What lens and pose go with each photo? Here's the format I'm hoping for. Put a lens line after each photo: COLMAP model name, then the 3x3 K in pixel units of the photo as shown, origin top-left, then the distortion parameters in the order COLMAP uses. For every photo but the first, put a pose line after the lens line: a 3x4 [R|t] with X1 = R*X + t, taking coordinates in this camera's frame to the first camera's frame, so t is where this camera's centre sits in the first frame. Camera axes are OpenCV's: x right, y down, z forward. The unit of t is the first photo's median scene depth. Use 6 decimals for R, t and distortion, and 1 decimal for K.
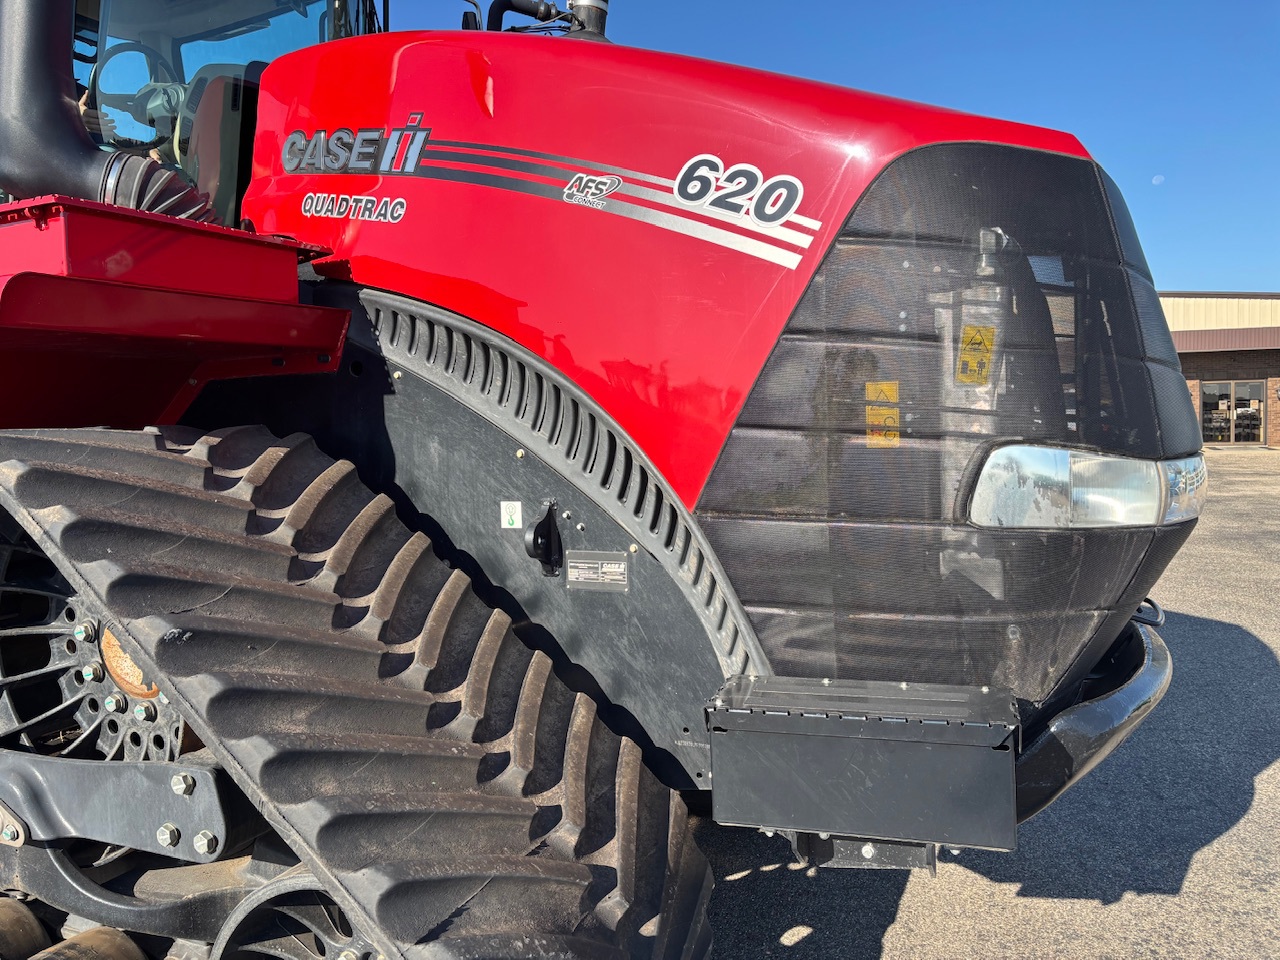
lens RADIAL K [[967.2, 0, 651.3], [0, 967.2, 472.0], [0, 0, 1]] dist [0.060227, -0.080668]
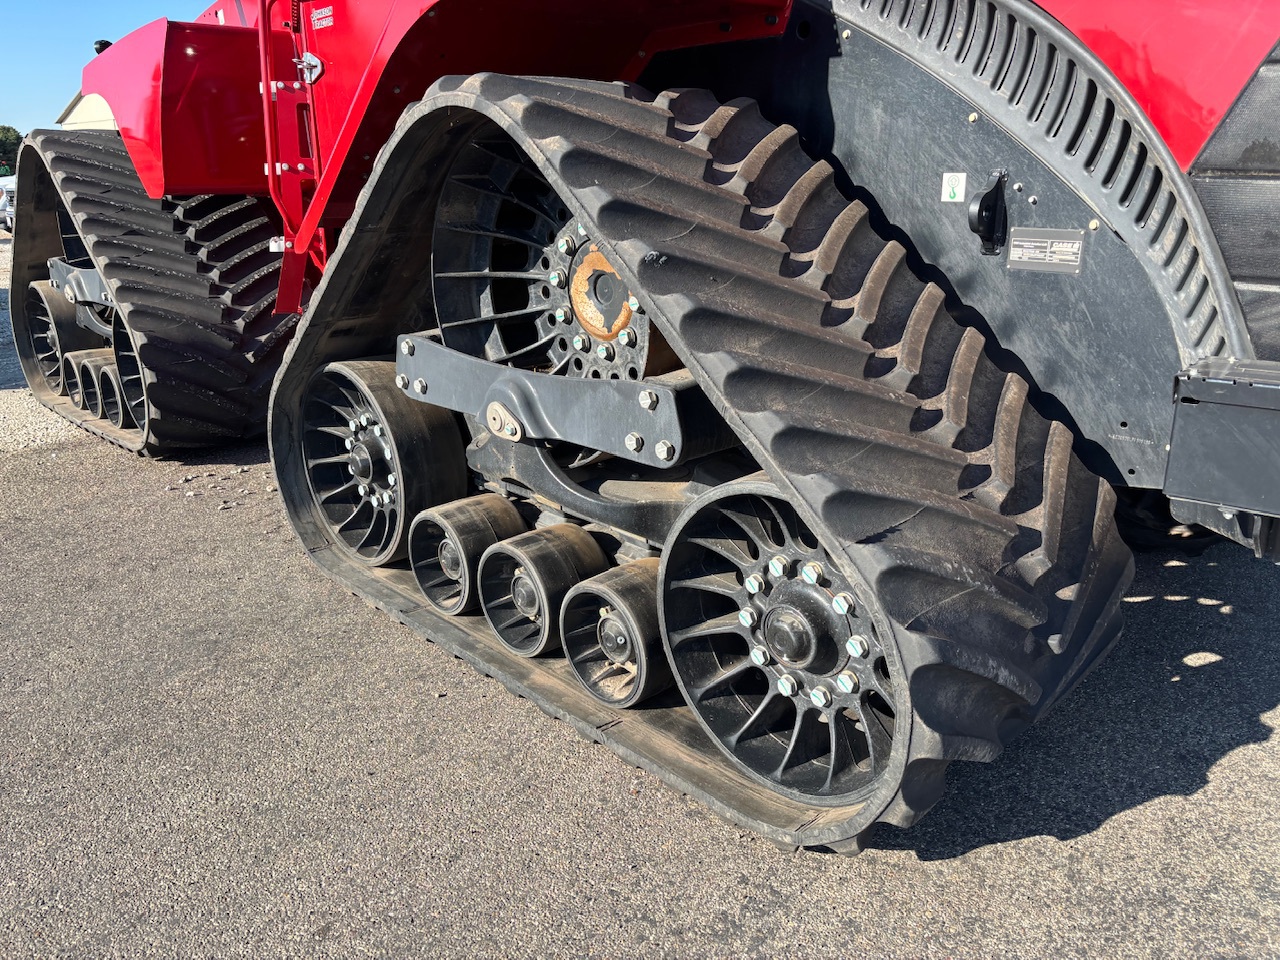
lens RADIAL K [[967.2, 0, 651.3], [0, 967.2, 472.0], [0, 0, 1]] dist [0.060227, -0.080668]
pose [[0.928823, 0.133688, -0.345566, -0.060754], [-0.043238, 0.965376, 0.257256, 0.092290], [0.367993, -0.224003, 0.902443, -0.034700]]
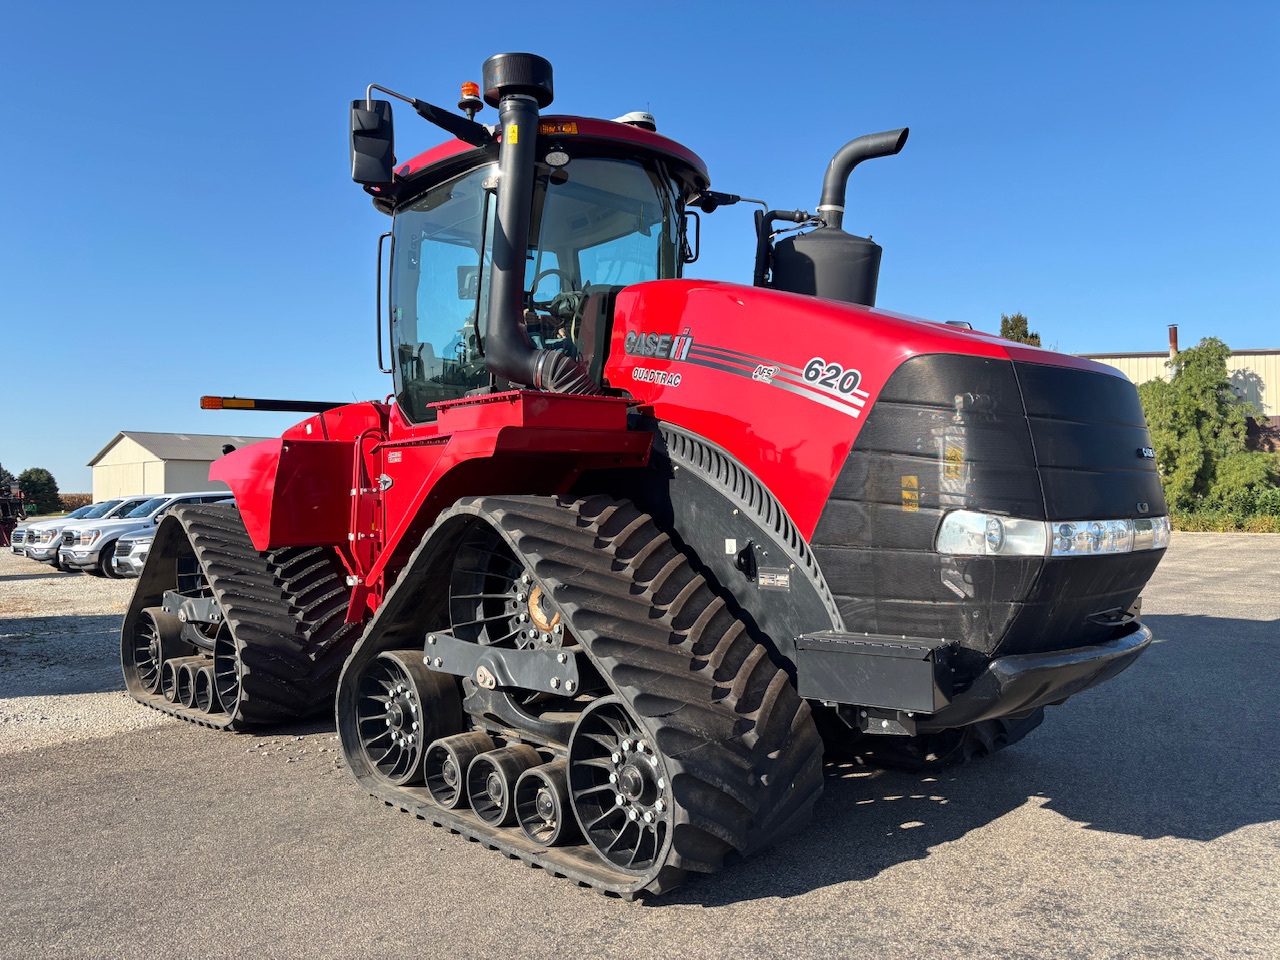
lens RADIAL K [[967.2, 0, 651.3], [0, 967.2, 472.0], [0, 0, 1]] dist [0.060227, -0.080668]
pose [[0.932030, 0.003299, -0.362367, 0.416235], [-0.028733, 0.997483, -0.064820, 0.030637], [0.361241, 0.070826, 0.929779, -0.825014]]
